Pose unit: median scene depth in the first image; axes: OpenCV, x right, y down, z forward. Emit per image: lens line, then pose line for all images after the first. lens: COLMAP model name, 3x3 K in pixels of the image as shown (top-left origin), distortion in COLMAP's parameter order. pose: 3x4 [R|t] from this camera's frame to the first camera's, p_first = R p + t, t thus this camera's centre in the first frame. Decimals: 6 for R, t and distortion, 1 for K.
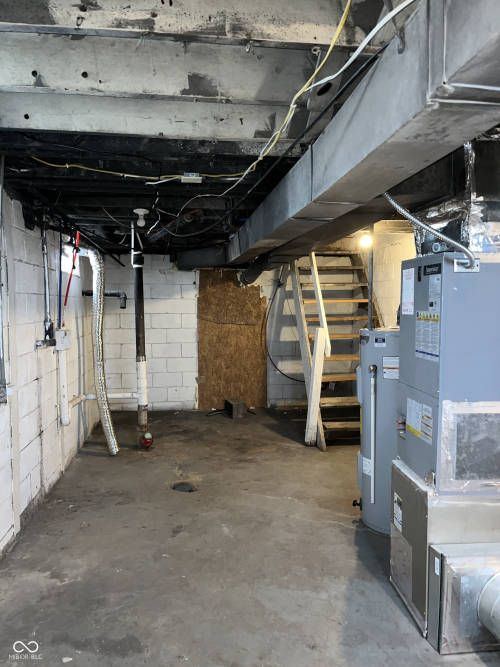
lens RADIAL K [[507.1, 0, 247.9], [0, 507.1, 333.0], [0, 0, 1]] dist [0.056562, -0.007893]
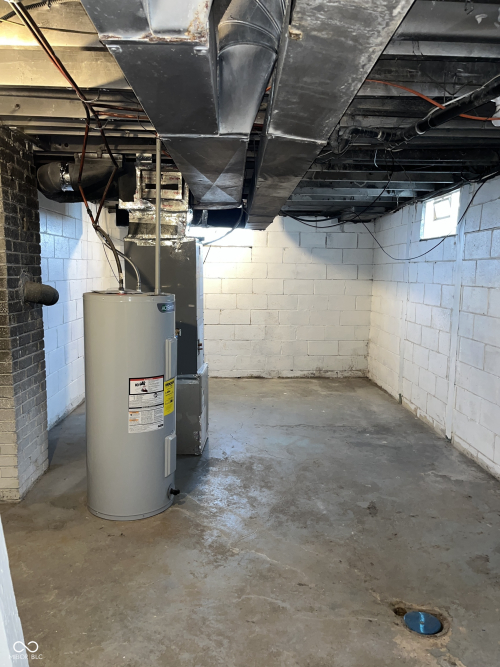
lens RADIAL K [[507.1, 0, 247.9], [0, 507.1, 333.0], [0, 0, 1]] dist [0.056562, -0.007893]
pose [[-0.995568, -0.020389, 0.091808, 0.010725], [-0.003882, 0.984295, 0.176491, -0.101701], [-0.093965, 0.175352, -0.980011, 1.912125]]
